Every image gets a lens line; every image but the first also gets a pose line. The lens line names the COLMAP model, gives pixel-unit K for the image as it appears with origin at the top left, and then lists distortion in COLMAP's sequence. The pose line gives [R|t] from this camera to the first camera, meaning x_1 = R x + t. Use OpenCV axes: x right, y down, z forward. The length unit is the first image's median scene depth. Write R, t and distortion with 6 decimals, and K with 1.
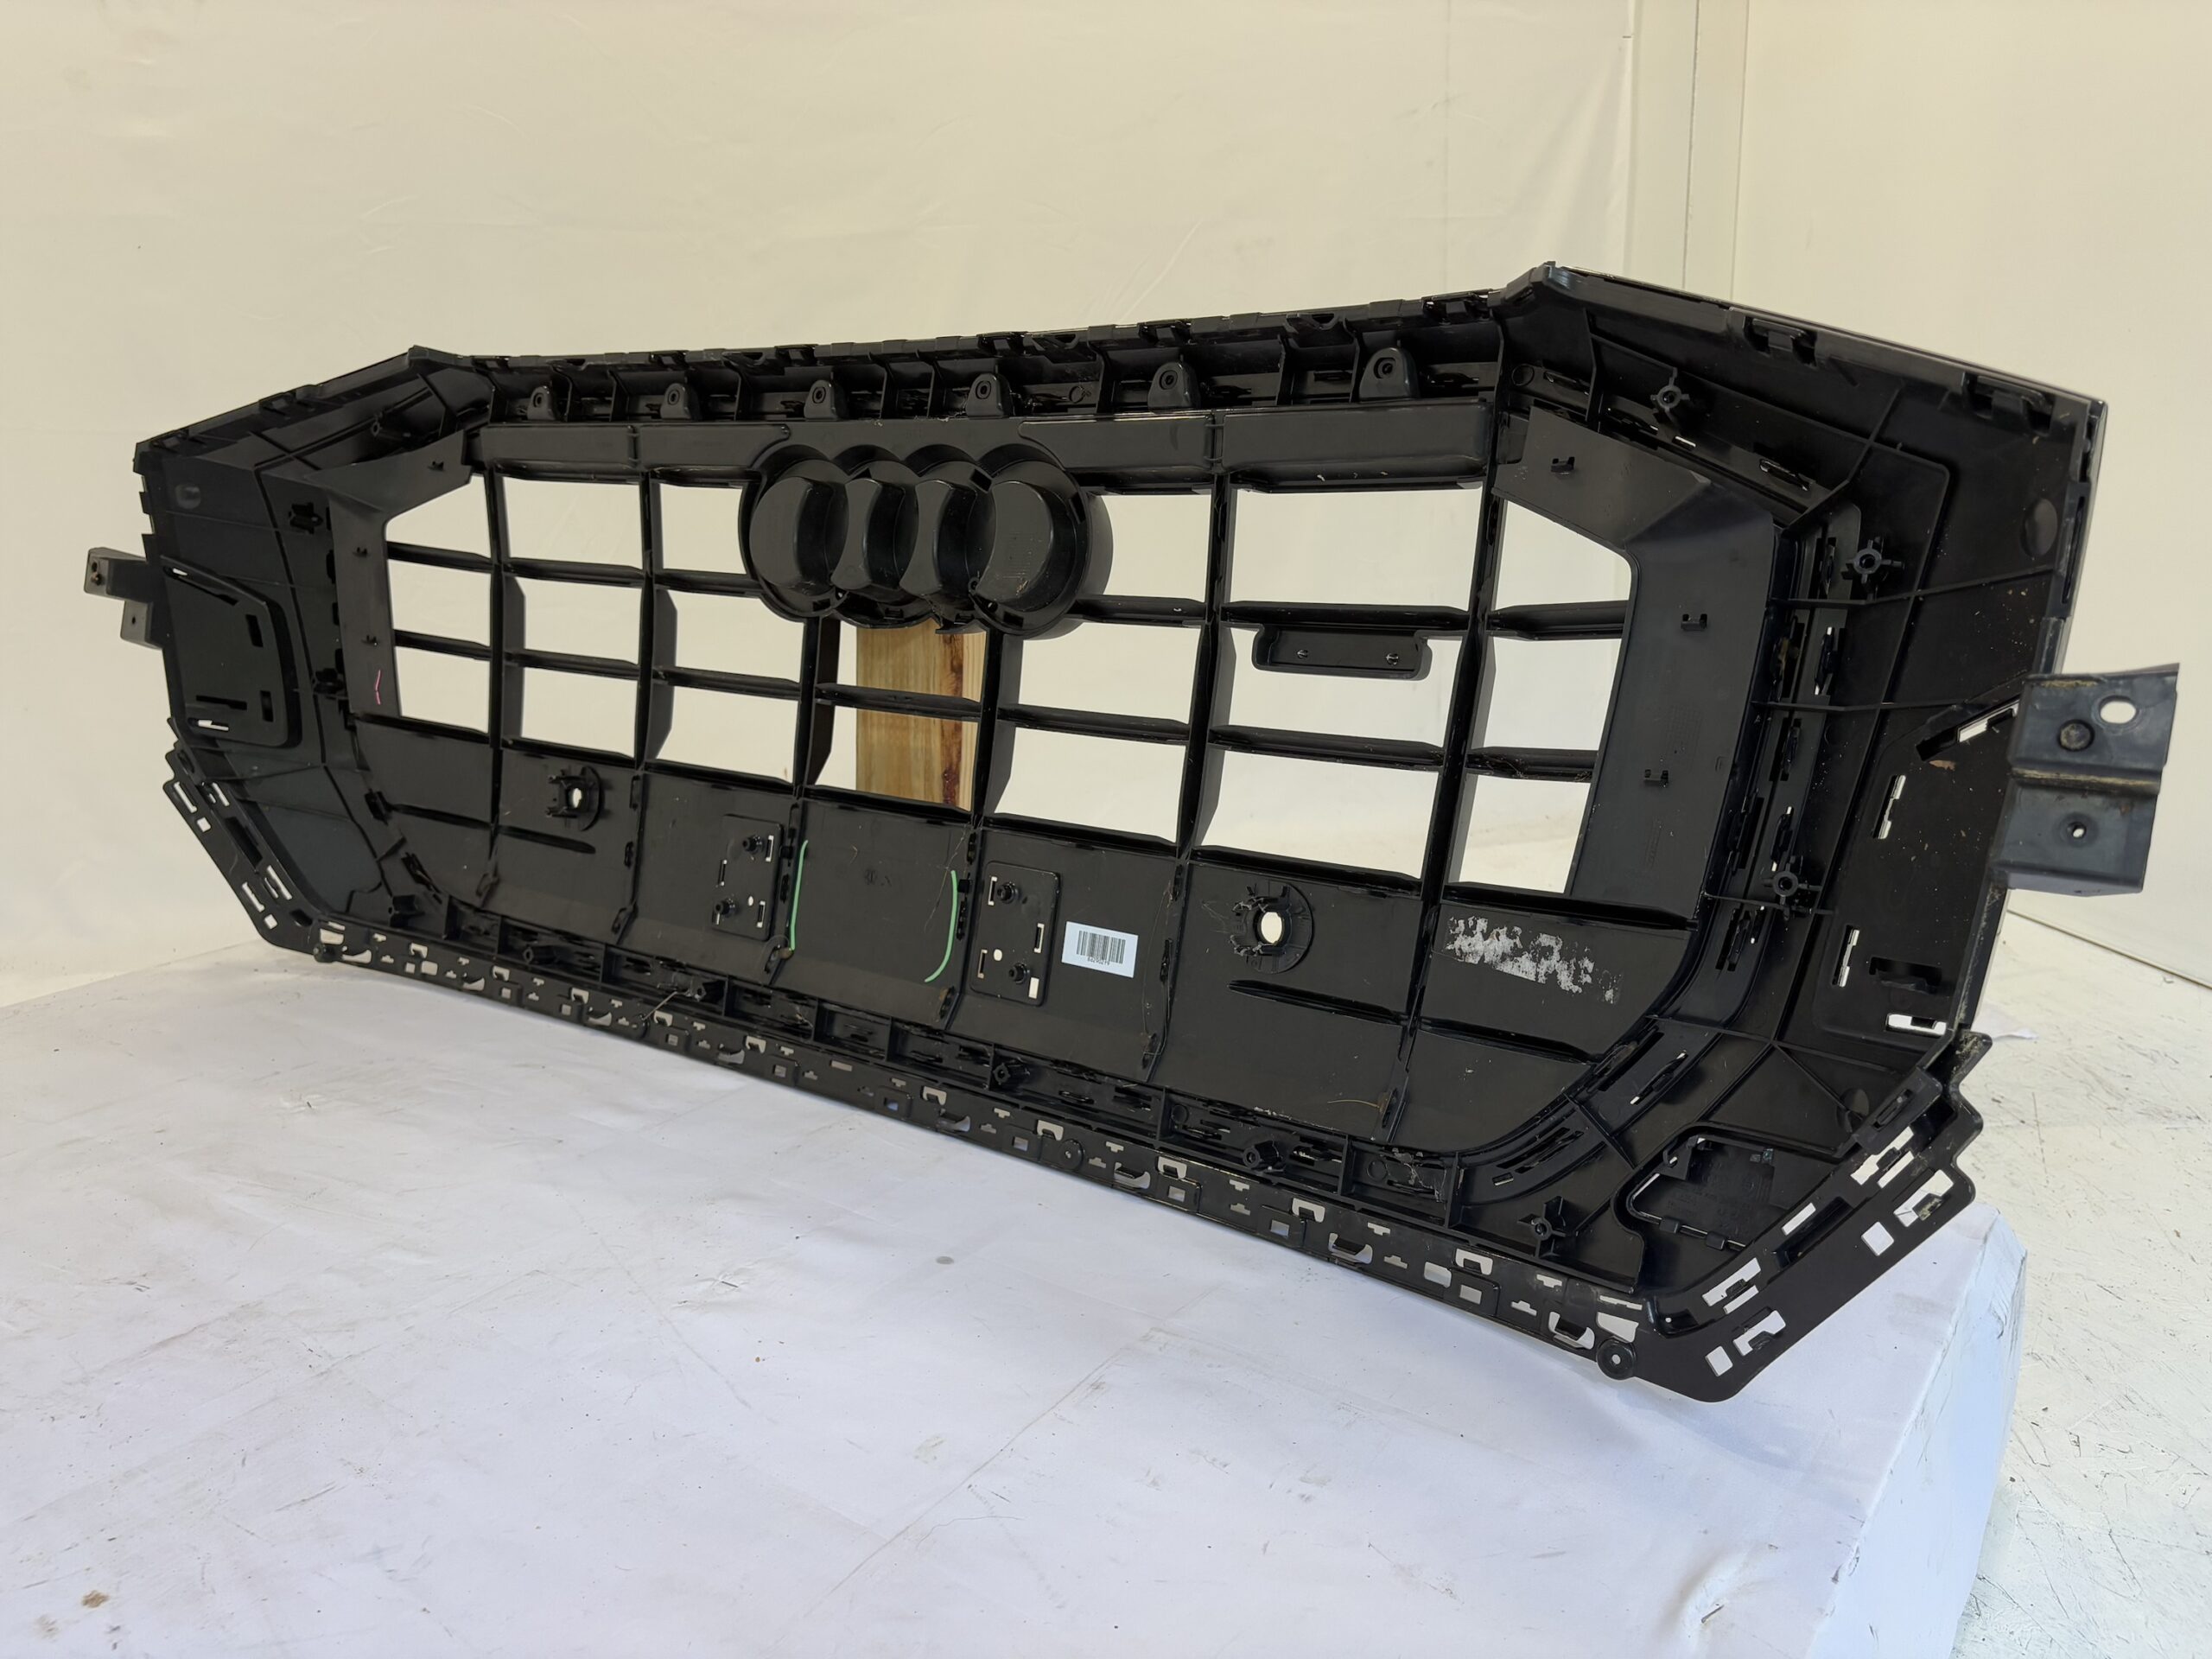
lens RADIAL K [[1689.6, 0, 1099.6], [0, 1689.6, 835.7], [0, 0, 1]] dist [0.082960, -0.130144]
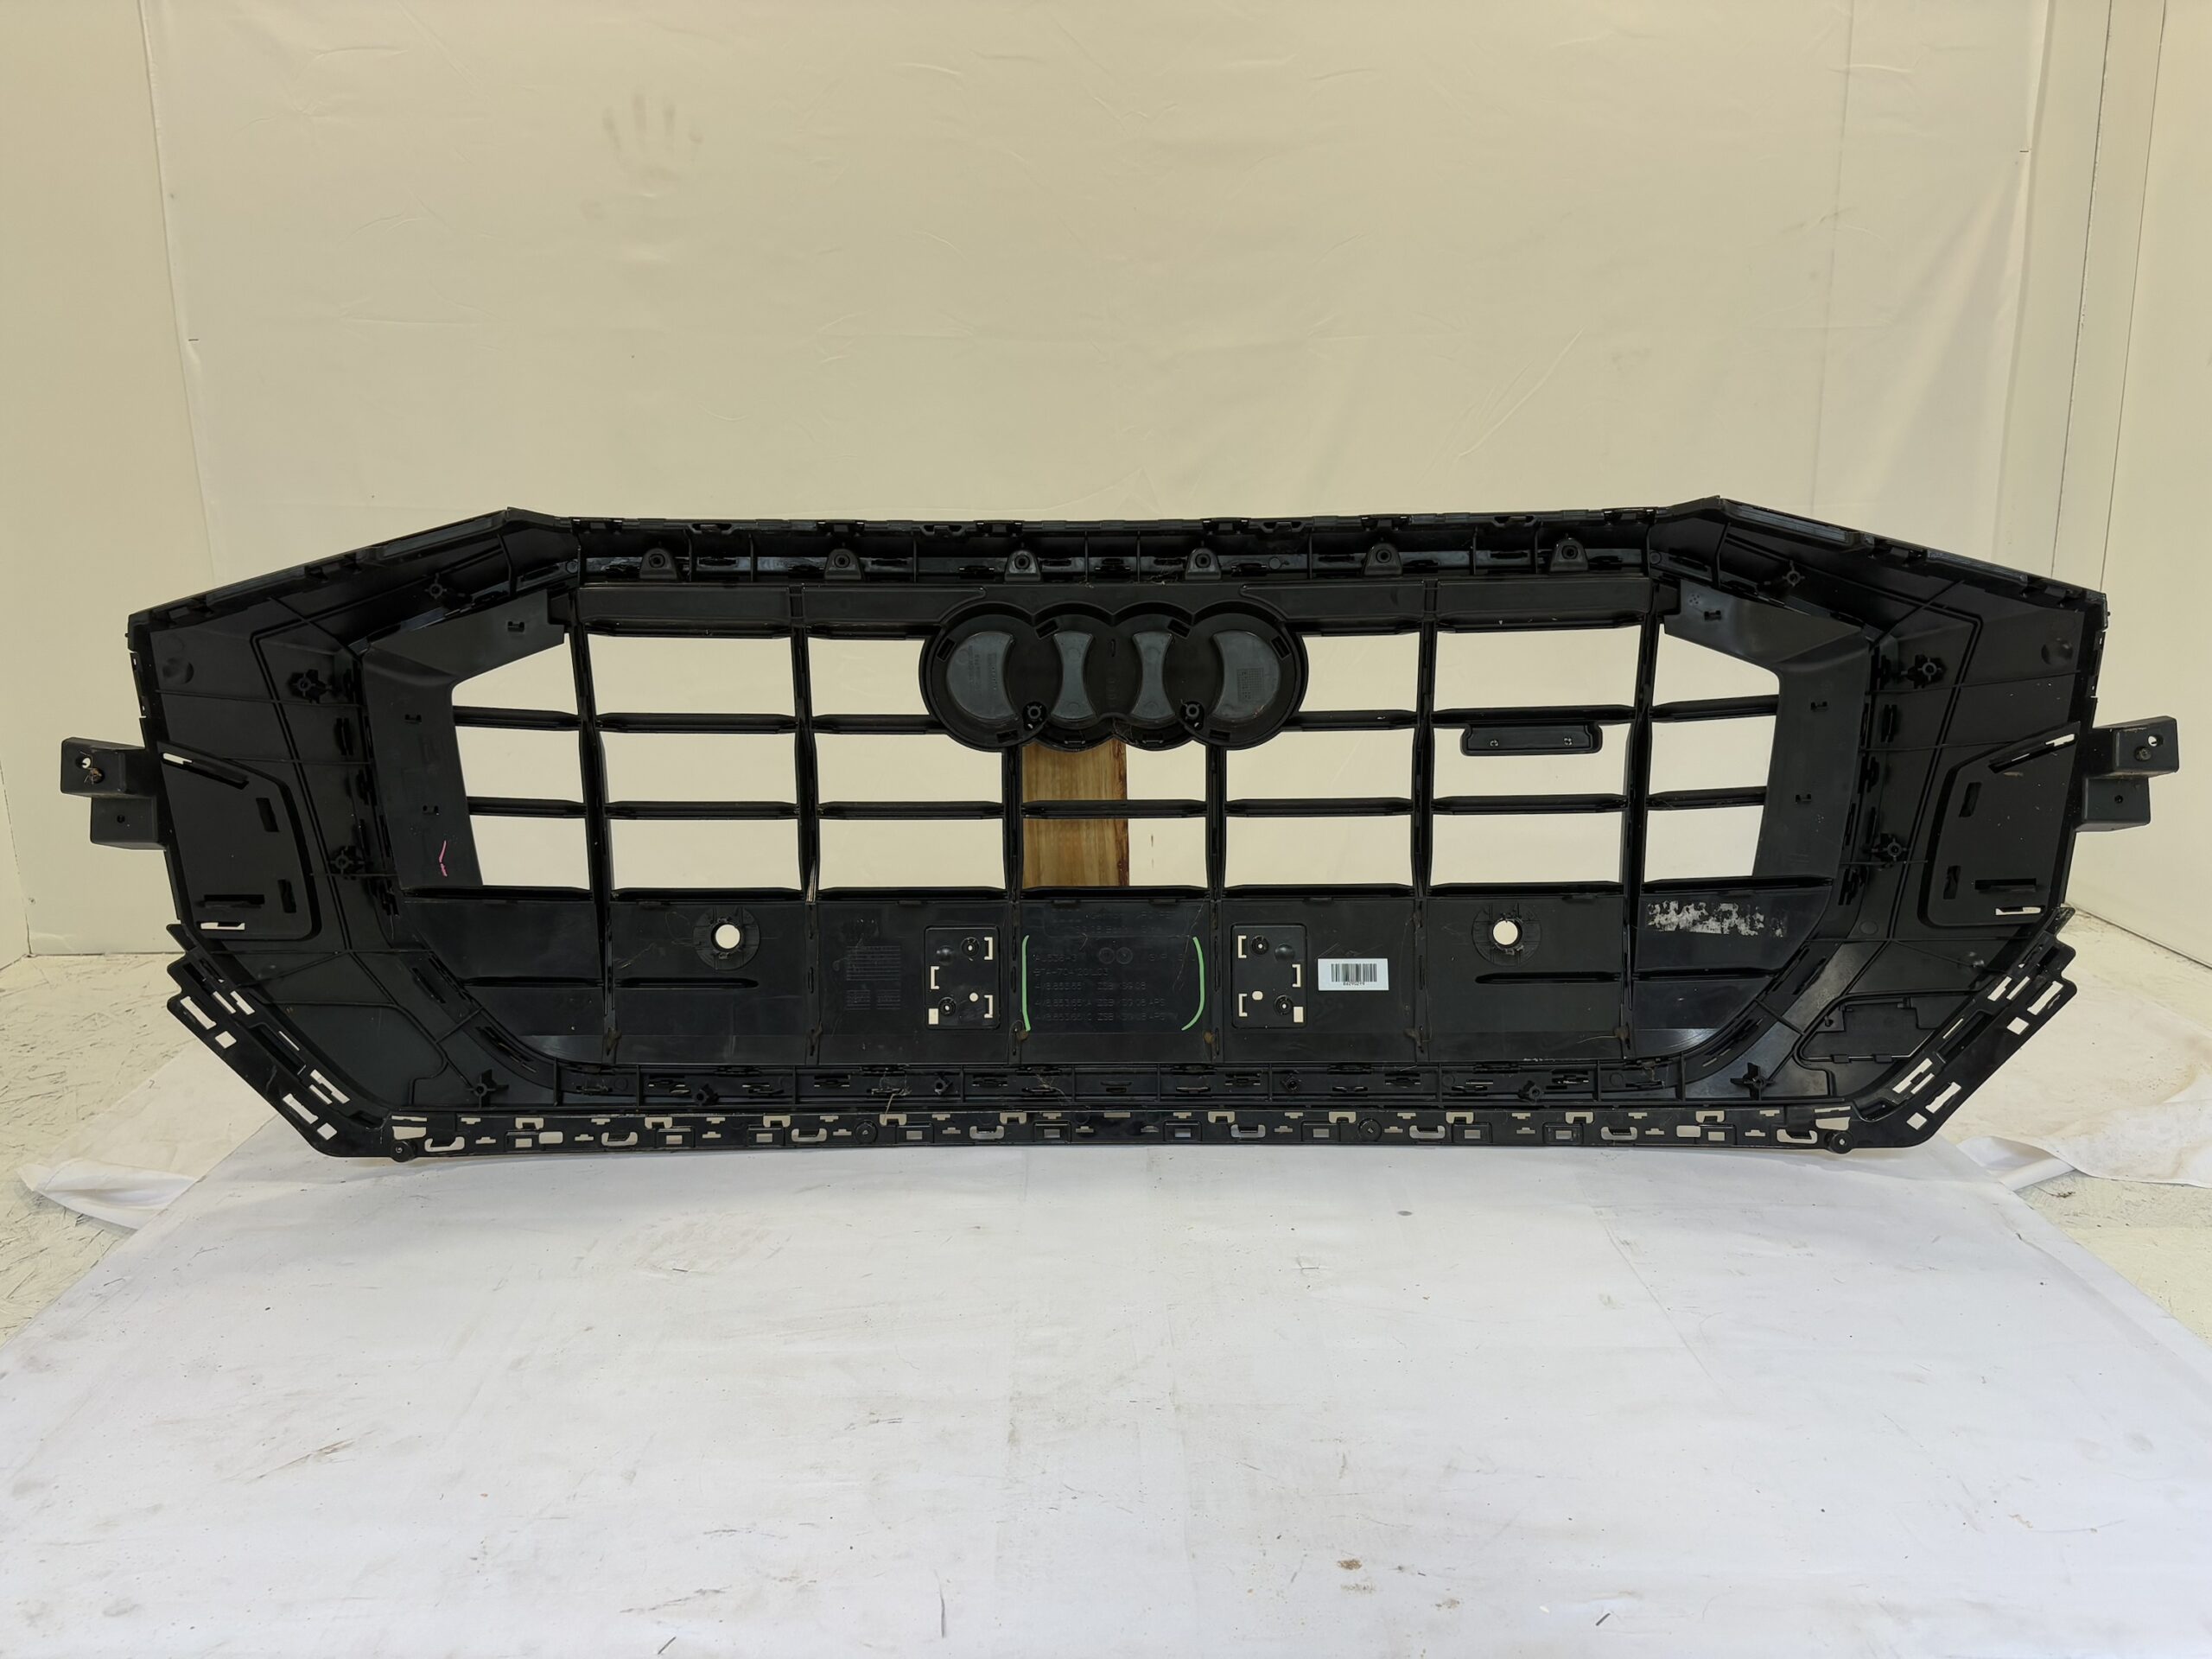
lens RADIAL K [[1689.6, 0, 1099.6], [0, 1689.6, 835.7], [0, 0, 1]] dist [0.082960, -0.130144]
pose [[0.804644, -0.119862, 0.581533, -0.924309], [0.134453, 0.990753, 0.018170, -0.092468], [-0.578334, 0.063569, 0.813320, 0.022066]]
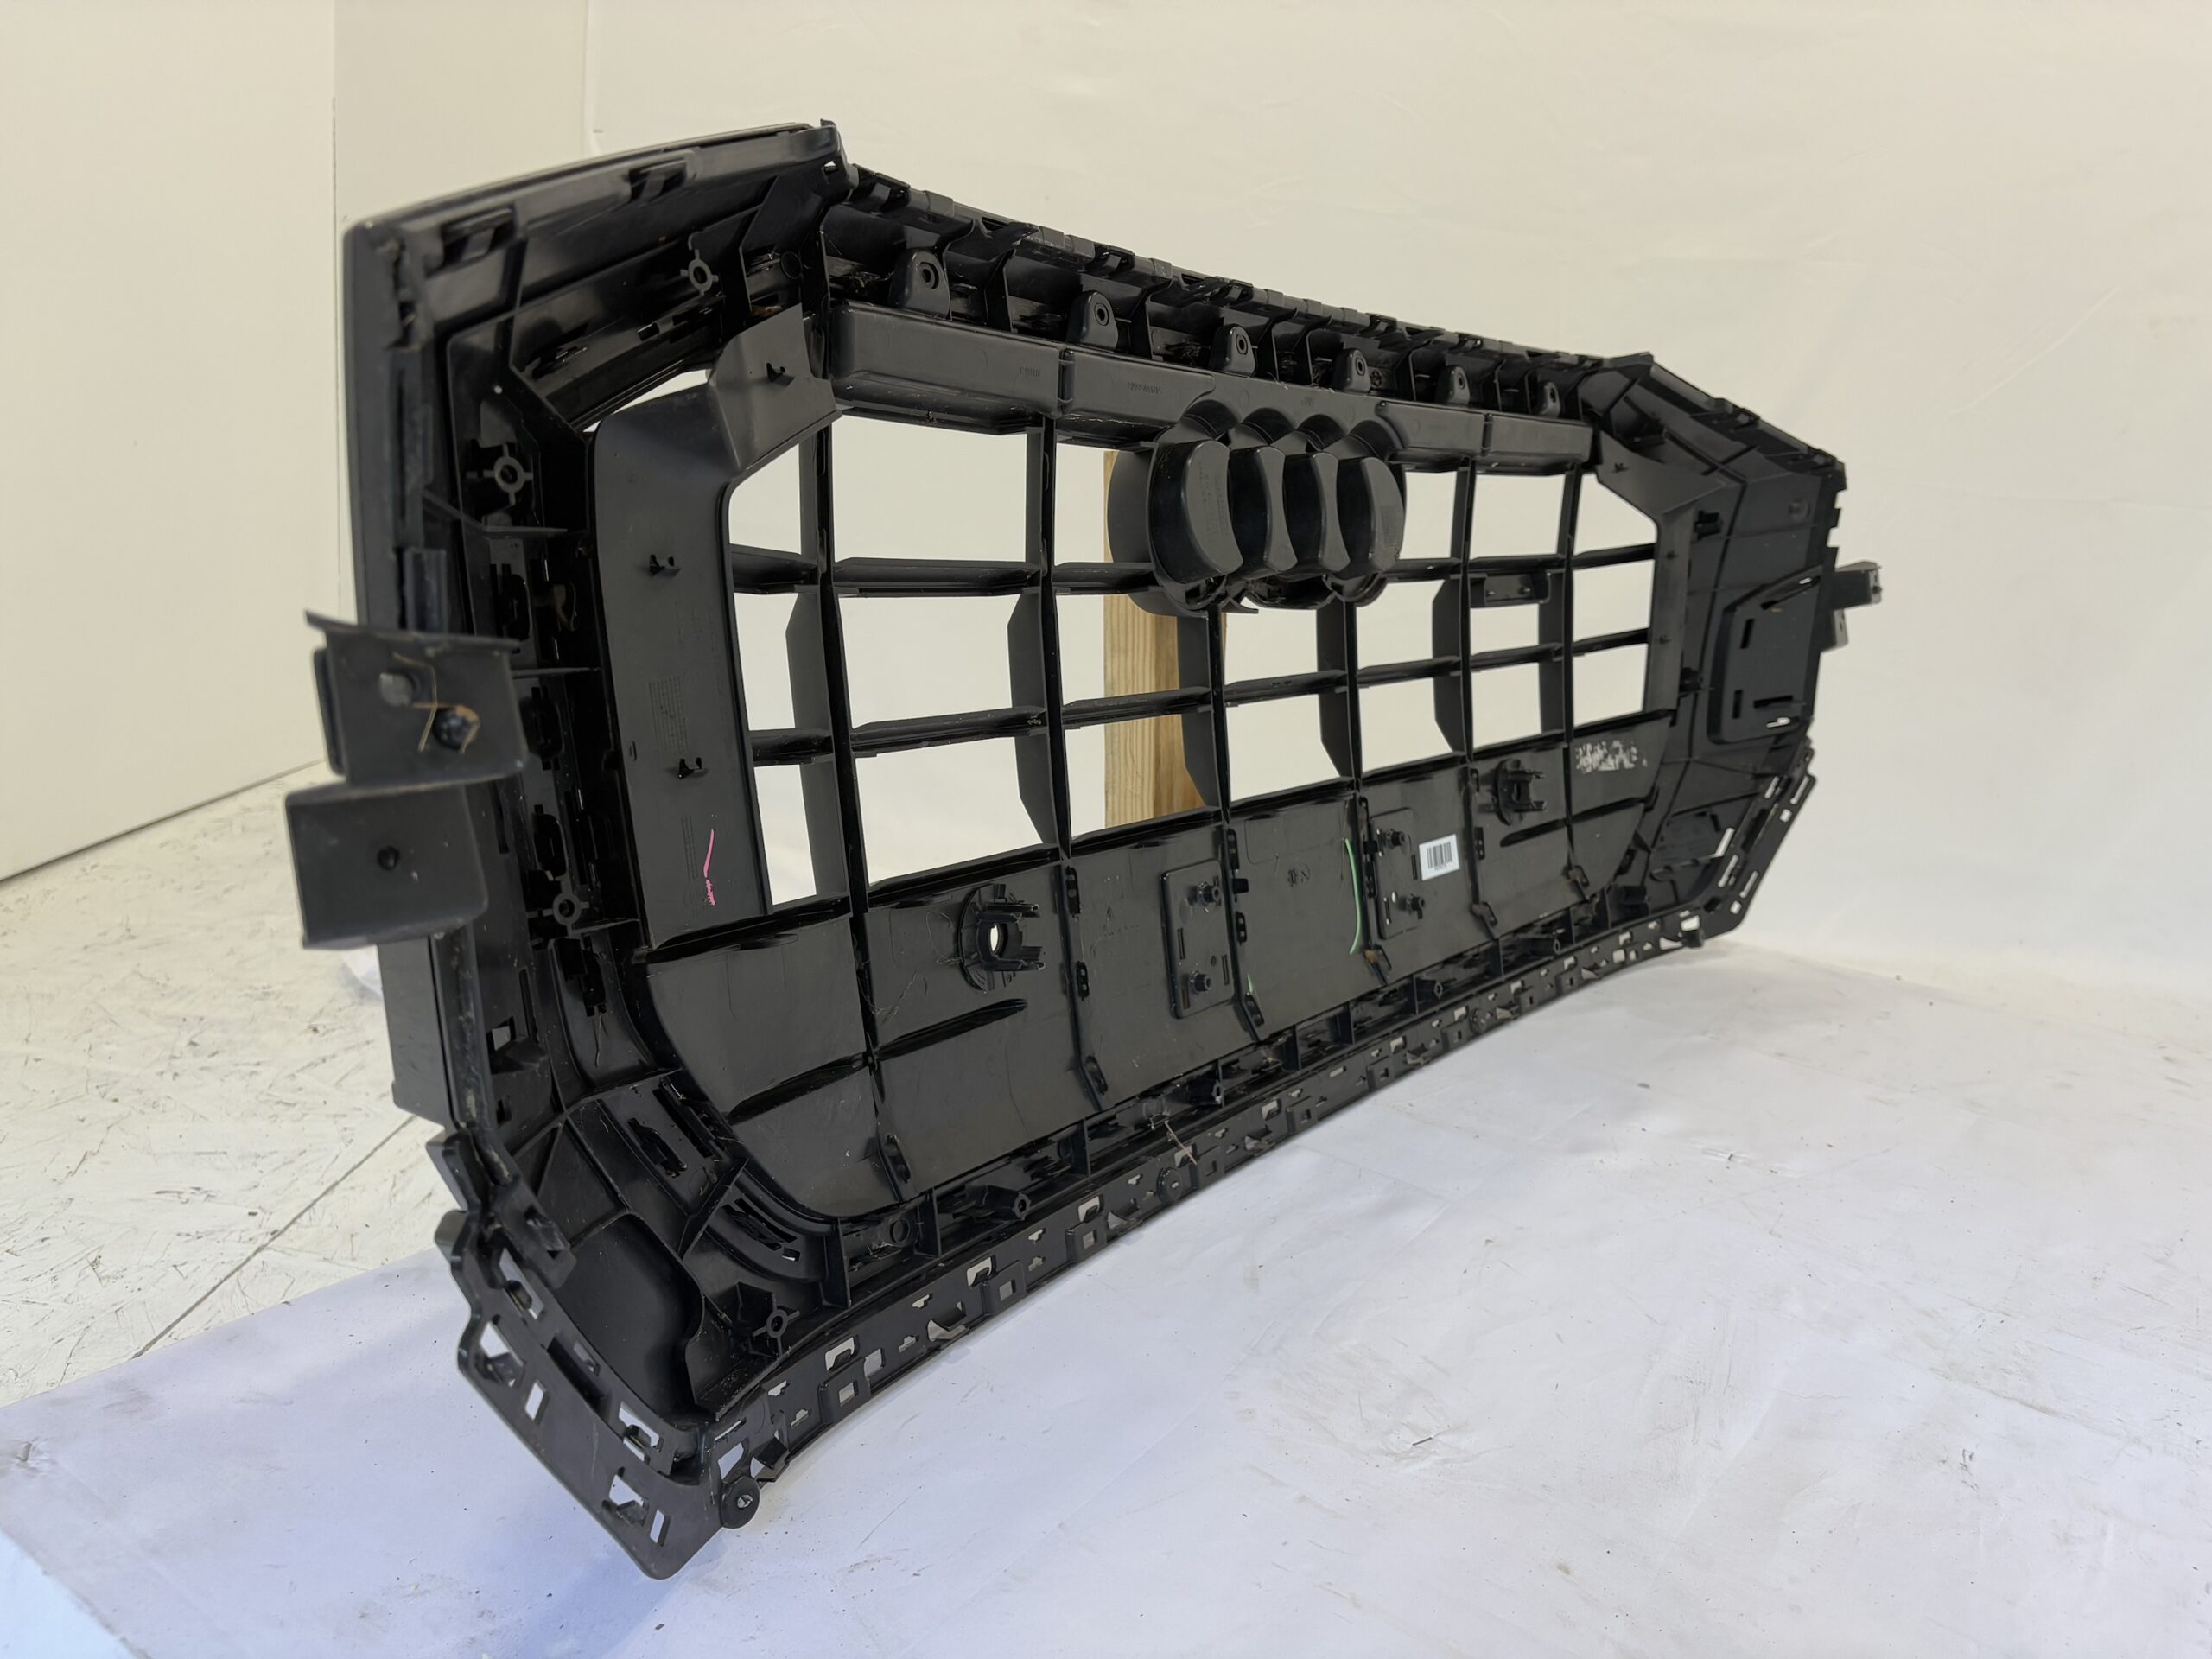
lens RADIAL K [[1689.6, 0, 1099.6], [0, 1689.6, 835.7], [0, 0, 1]] dist [0.082960, -0.130144]
pose [[-0.011815, -0.214733, 0.976601, -1.163363], [0.145374, 0.965924, 0.214144, -0.238730], [-0.989306, 0.144503, 0.019804, 1.211240]]
